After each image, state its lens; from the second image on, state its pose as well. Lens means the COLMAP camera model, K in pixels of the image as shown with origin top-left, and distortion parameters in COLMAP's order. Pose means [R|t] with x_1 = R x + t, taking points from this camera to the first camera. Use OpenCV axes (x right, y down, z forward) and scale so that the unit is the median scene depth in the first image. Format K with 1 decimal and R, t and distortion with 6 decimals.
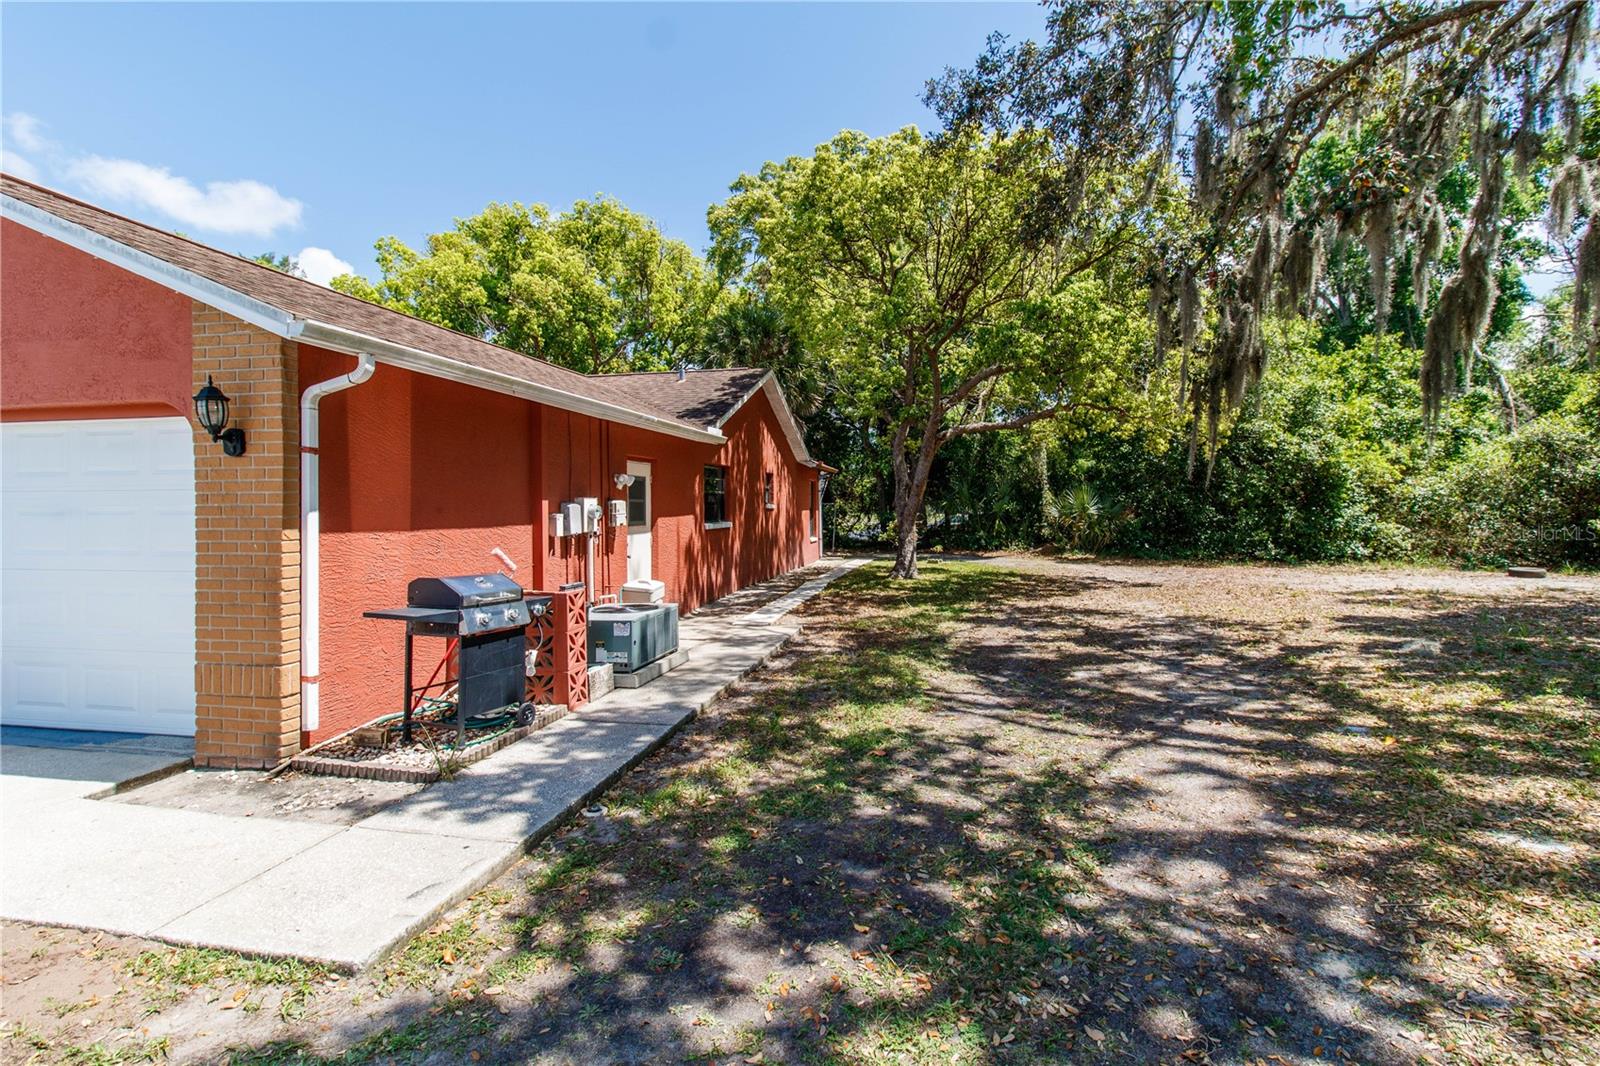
lens RADIAL K [[762.6, 0, 783.9], [0, 762.6, 480.3], [0, 0, 1]] dist [0.003103, 0.000214]
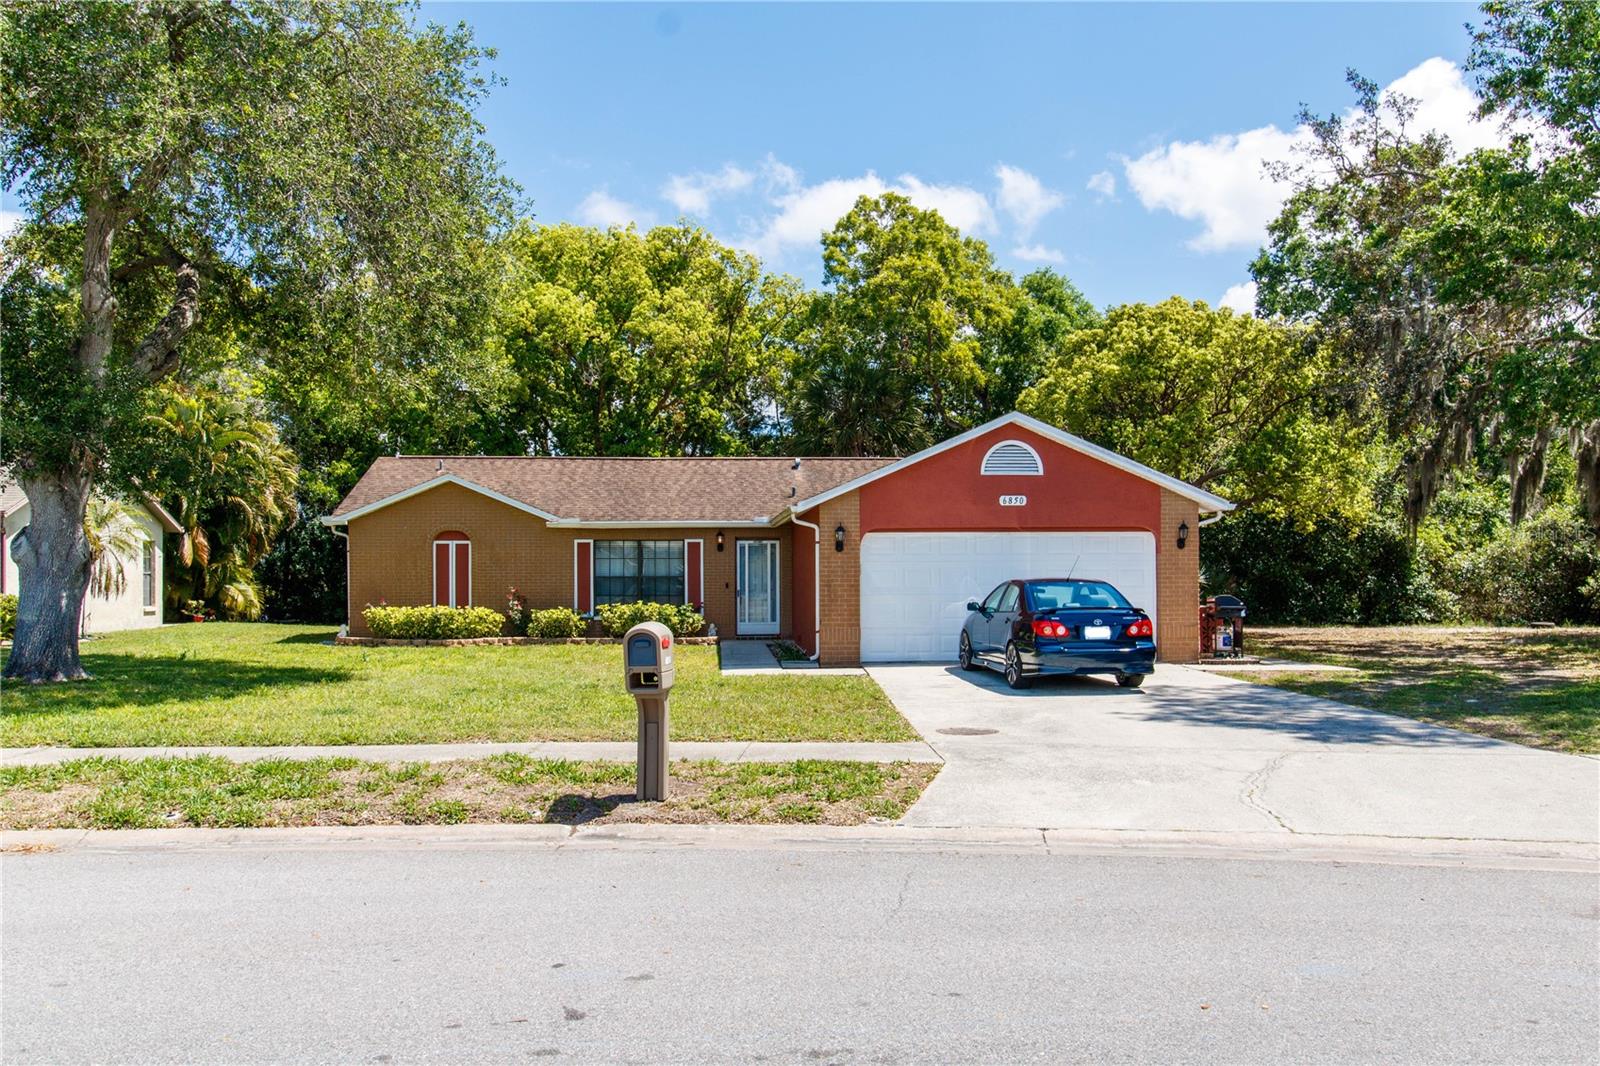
lens RADIAL K [[1317.0, 0, 800.3], [0, 1317.0, 534.4], [0, 0, 1]] dist [0.018434, -0.004050]
pose [[0.961381, 0.014268, 0.274853, -0.707488], [-0.013855, 0.999898, -0.003442, -0.010212], [-0.274874, -0.000499, 0.961480, -0.672300]]
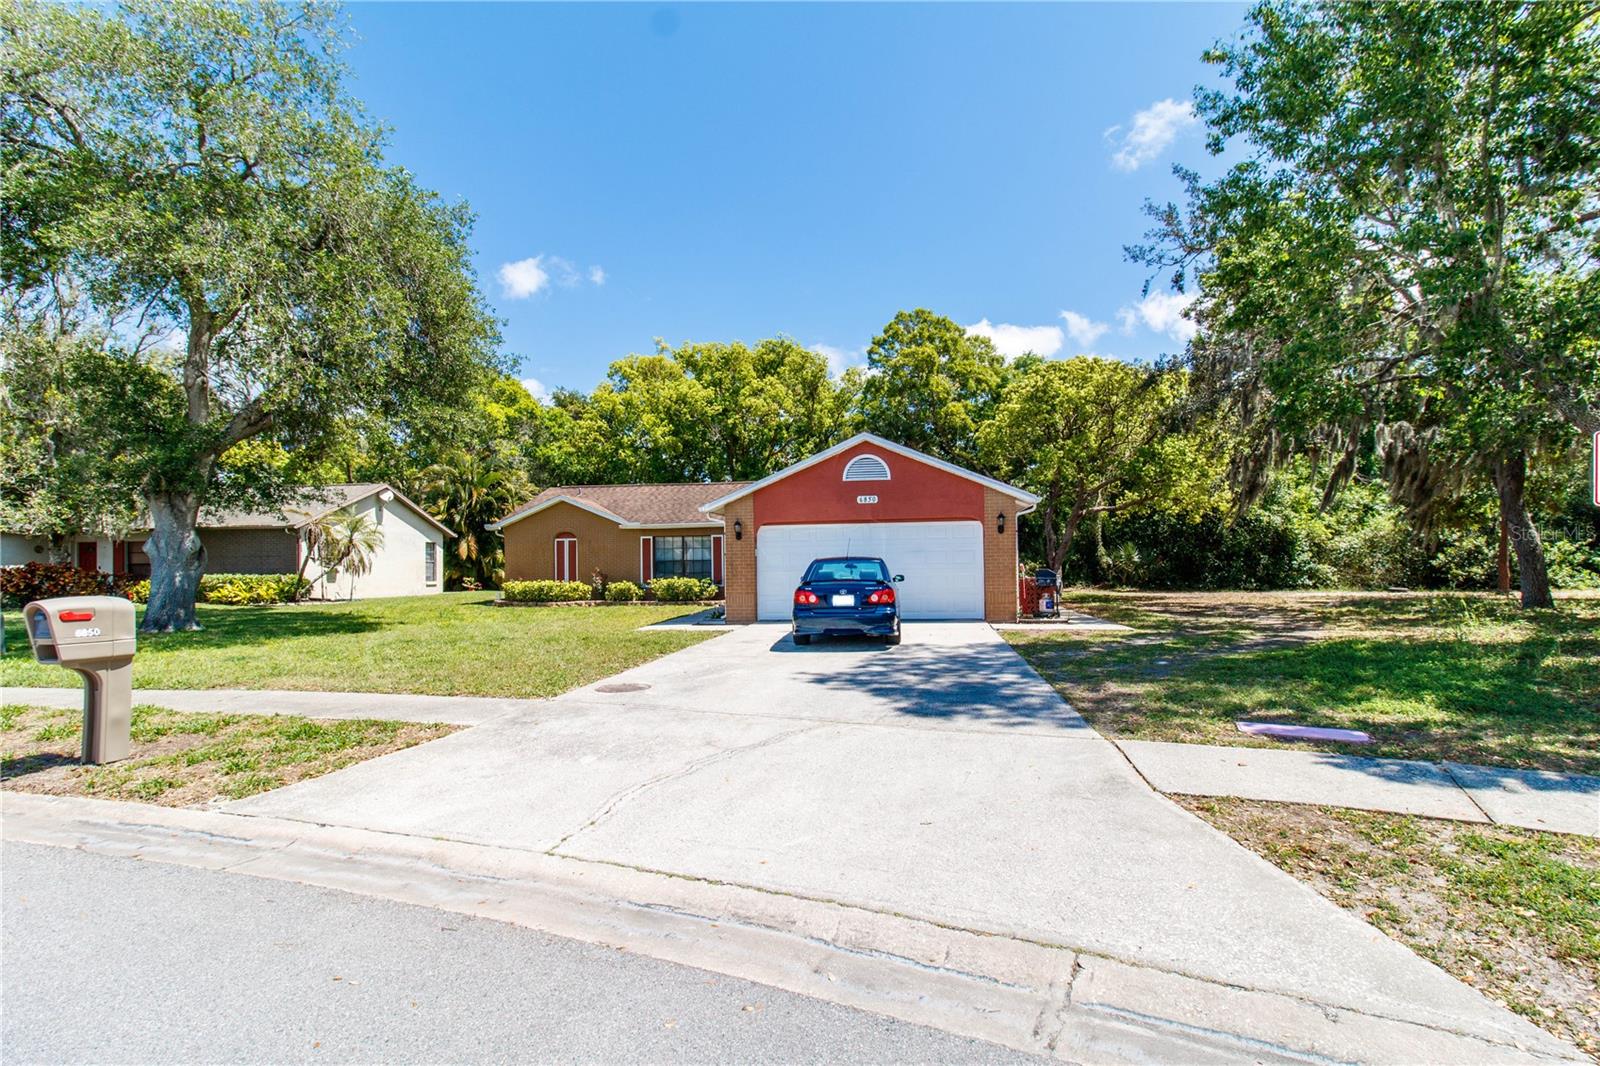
lens RADIAL K [[762.6, 0, 799.0], [0, 762.6, 534.0], [0, 0, 1]] dist [0.003103, 0.000214]
pose [[0.998101, -0.002630, 0.061539, -0.397012], [0.003088, 0.999968, -0.007352, -0.001196], [-0.061518, 0.007528, 0.998078, -0.520744]]
